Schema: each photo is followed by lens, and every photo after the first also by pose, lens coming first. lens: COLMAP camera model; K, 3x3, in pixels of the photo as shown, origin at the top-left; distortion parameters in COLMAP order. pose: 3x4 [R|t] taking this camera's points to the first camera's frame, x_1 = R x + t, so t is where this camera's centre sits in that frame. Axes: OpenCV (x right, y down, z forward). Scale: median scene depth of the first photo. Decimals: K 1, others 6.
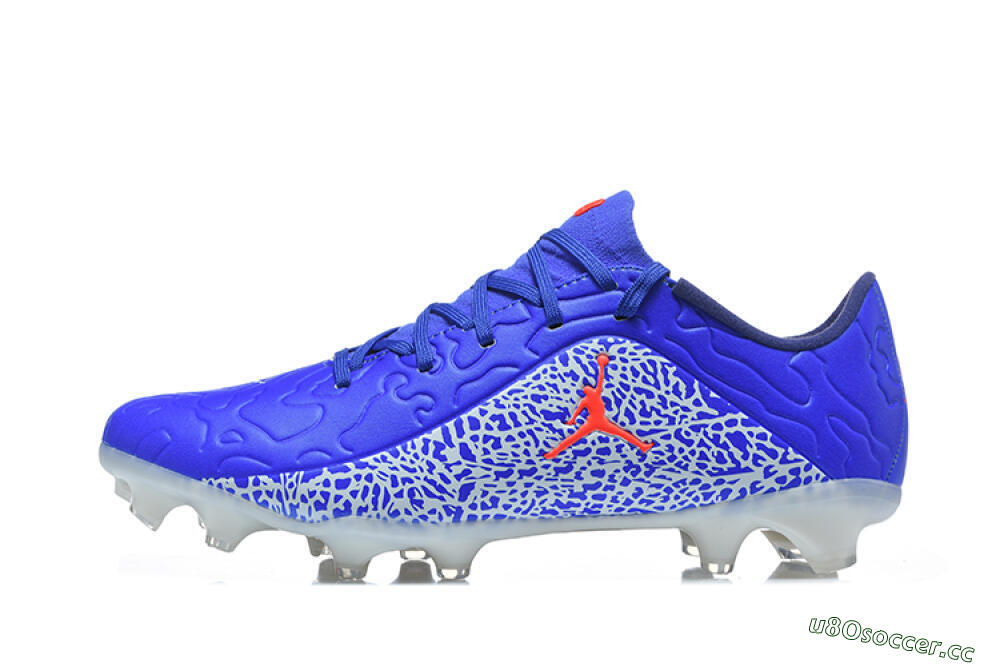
lens RADIAL K [[2935.5, 0, 501.6], [0, 2935.5, 234.7], [0, 0, 1]] dist [0.383625, 0.299238]
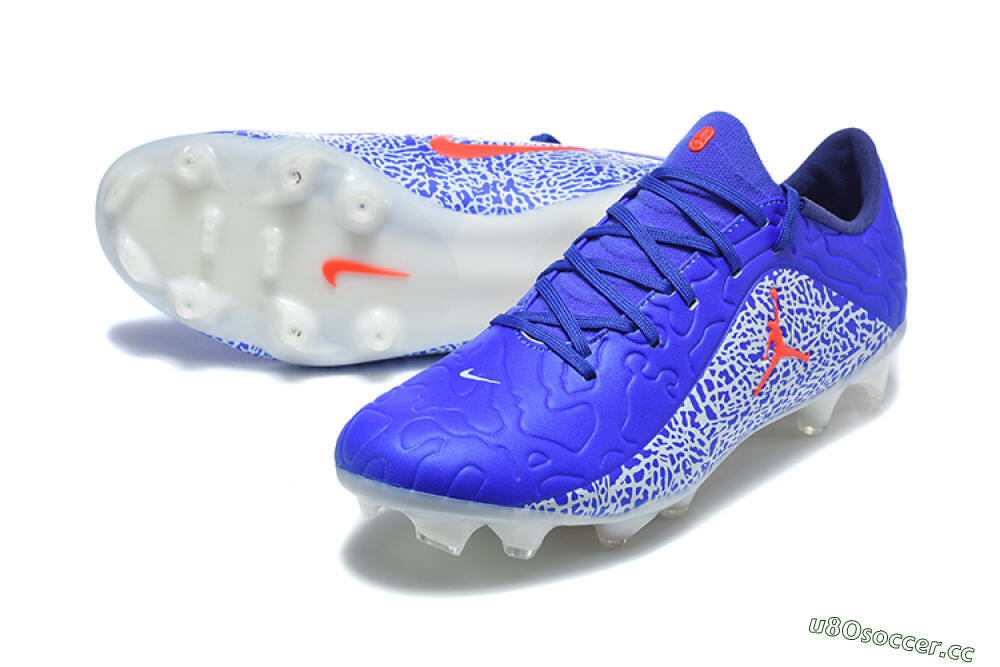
lens RADIAL K [[2935.5, 0, 501.6], [0, 2935.5, 234.7], [0, 0, 1]] dist [0.383625, 0.299238]
pose [[0.754580, -0.245417, 0.608588, -0.712920], [0.013552, 0.933062, 0.359461, -0.378052], [-0.656068, -0.262995, 0.707396, 0.296104]]
